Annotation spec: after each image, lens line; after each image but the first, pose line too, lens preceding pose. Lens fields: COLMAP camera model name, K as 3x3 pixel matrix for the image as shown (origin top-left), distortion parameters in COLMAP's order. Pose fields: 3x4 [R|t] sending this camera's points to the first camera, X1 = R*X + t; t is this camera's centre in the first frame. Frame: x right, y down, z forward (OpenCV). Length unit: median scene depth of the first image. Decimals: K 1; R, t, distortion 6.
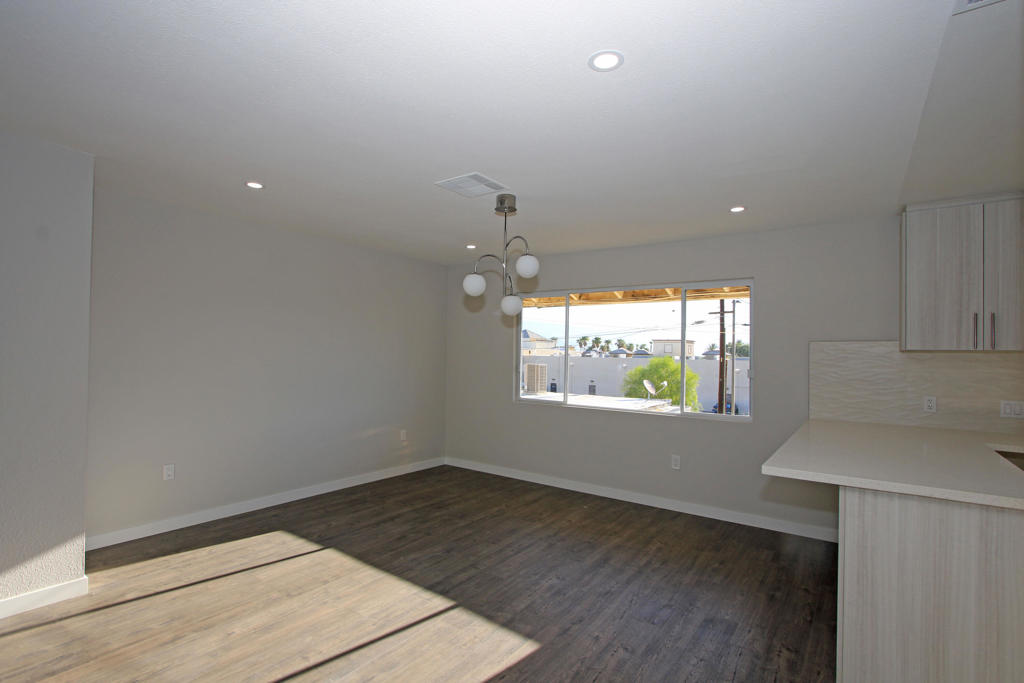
lens RADIAL K [[497.0, 0, 507.5], [0, 497.0, 348.8], [0, 0, 1]] dist [-0.018534, 0.004455]
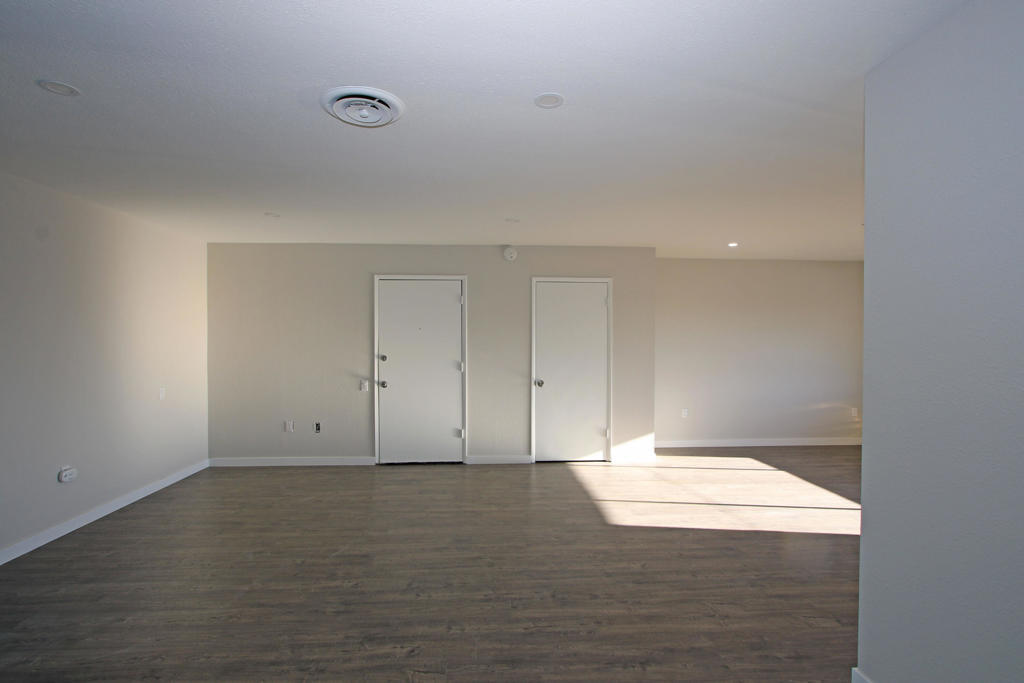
lens RADIAL K [[497.0, 0, 507.5], [0, 497.0, 348.8], [0, 0, 1]] dist [-0.018534, 0.004455]
pose [[0.635533, -0.003532, -0.772065, 0.231697], [0.014409, 0.999870, 0.007287, 0.002110], [0.771939, -0.015756, 0.635501, -0.515278]]
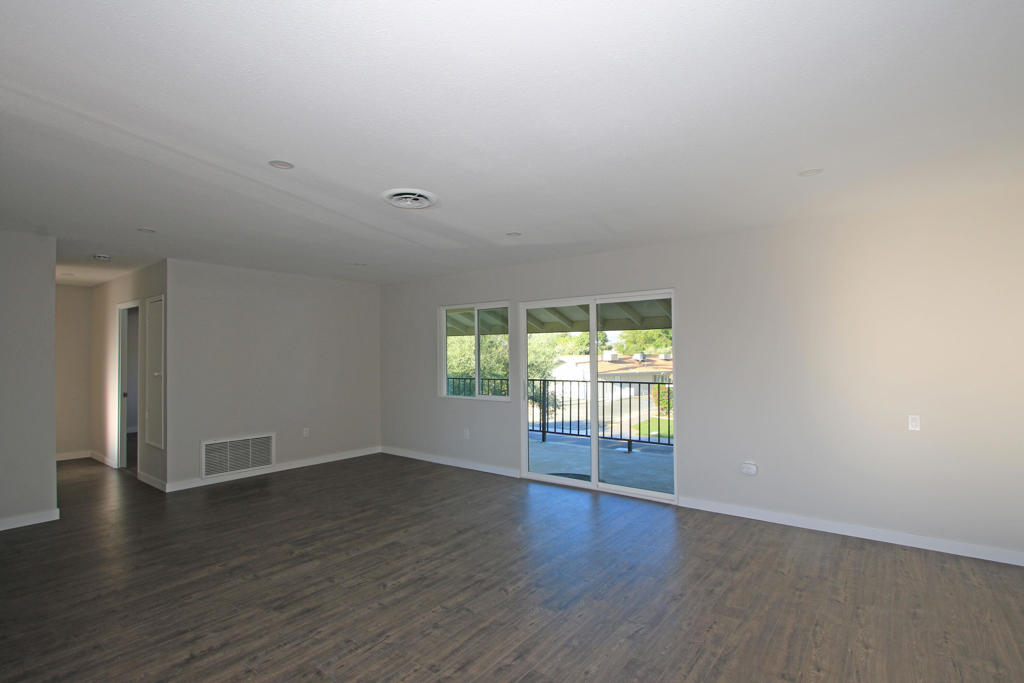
lens RADIAL K [[497.0, 0, 507.5], [0, 497.0, 348.8], [0, 0, 1]] dist [-0.018534, 0.004455]
pose [[-0.999210, -0.007701, 0.038987, -0.447115], [-0.008407, 0.999803, -0.017960, -0.006024], [-0.038841, -0.018273, -0.999078, 0.455993]]
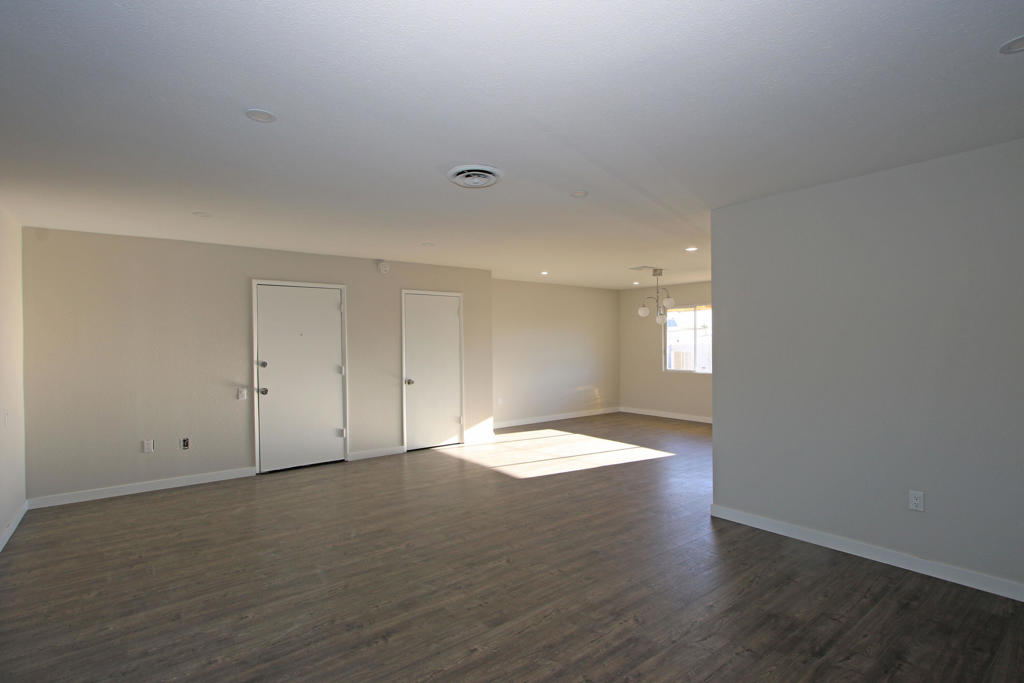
lens RADIAL K [[497.0, 0, 507.5], [0, 497.0, 348.8], [0, 0, 1]] dist [-0.018534, 0.004455]
pose [[0.958799, -0.024602, -0.283017, -0.020635], [0.029099, 0.999508, 0.011694, -0.005797], [0.282590, -0.019447, 0.959044, -0.986008]]
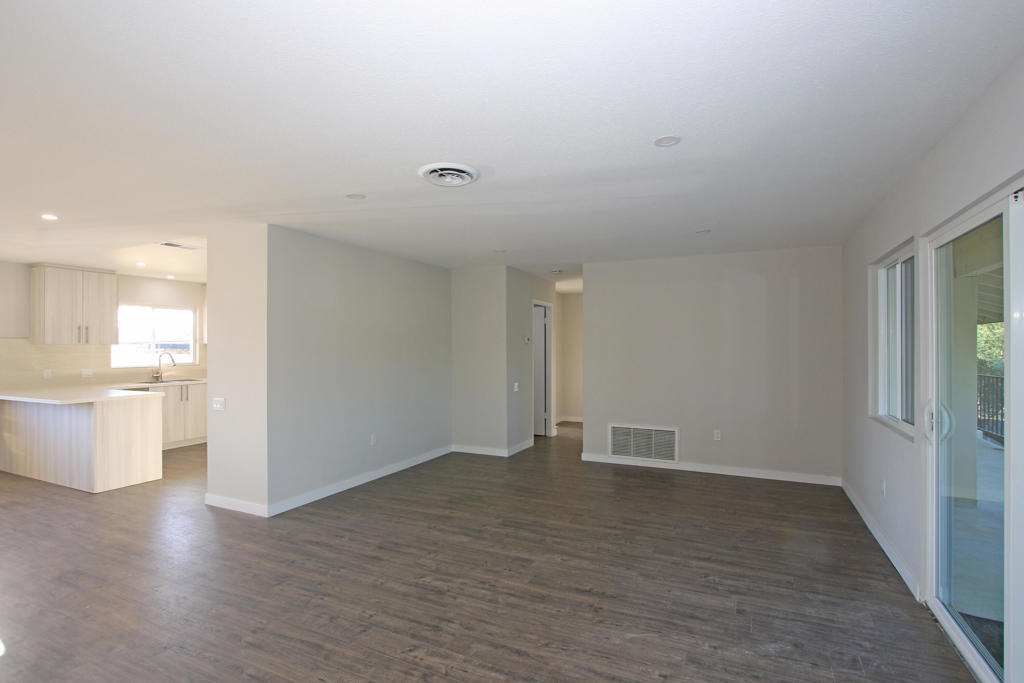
lens RADIAL K [[497.0, 0, 507.5], [0, 497.0, 348.8], [0, 0, 1]] dist [-0.018534, 0.004455]
pose [[-0.177141, -0.017898, 0.984023, -0.969442], [-0.009450, 0.999819, 0.016484, -0.018611], [-0.984140, -0.006379, -0.177278, -0.257641]]
